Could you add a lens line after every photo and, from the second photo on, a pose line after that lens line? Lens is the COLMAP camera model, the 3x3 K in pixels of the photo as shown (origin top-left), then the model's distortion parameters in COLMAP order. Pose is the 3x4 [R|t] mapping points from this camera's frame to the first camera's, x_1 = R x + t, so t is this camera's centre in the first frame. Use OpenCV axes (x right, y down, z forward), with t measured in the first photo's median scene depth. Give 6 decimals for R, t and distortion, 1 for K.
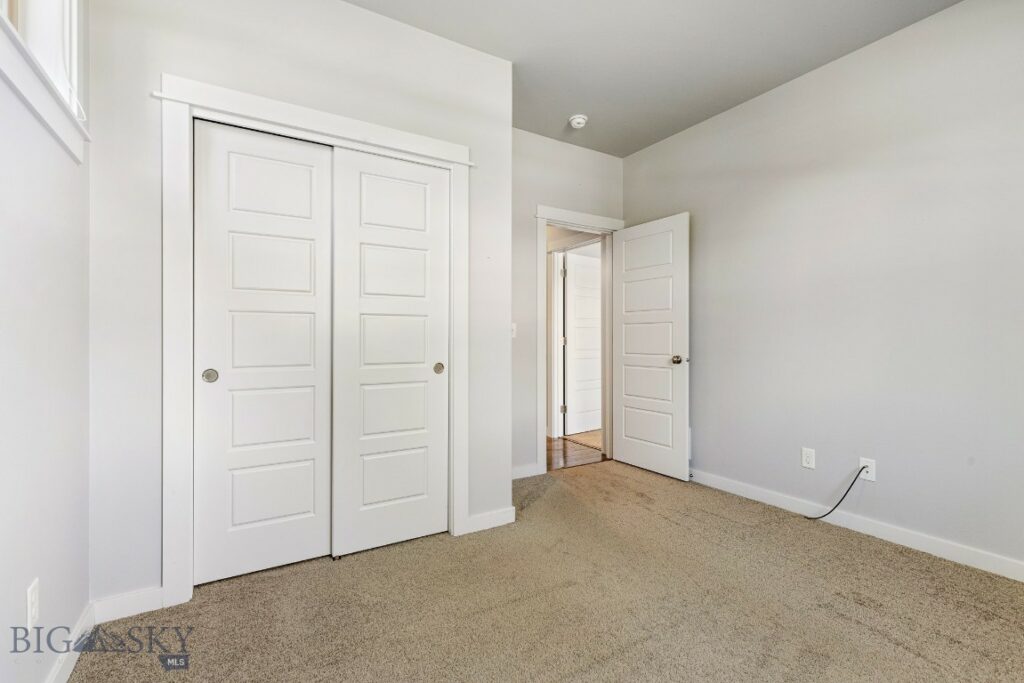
lens RADIAL K [[459.6, 0, 512.0], [0, 459.6, 341.5], [0, 0, 1]] dist [0.002300, -0.000910]
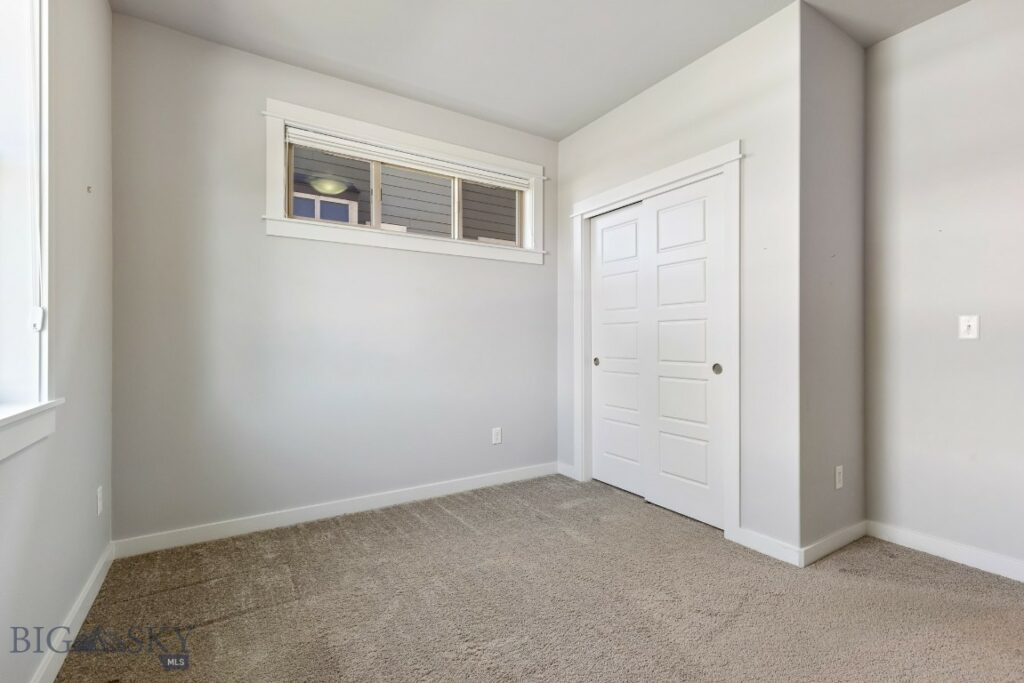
lens RADIAL K [[459.6, 0, 512.0], [0, 459.6, 341.5], [0, 0, 1]] dist [0.002300, -0.000910]
pose [[0.014226, 0.002473, -0.999896, 0.959852], [-0.002464, 0.999994, 0.002438, -0.004769], [0.999896, 0.002429, 0.014232, 0.577740]]
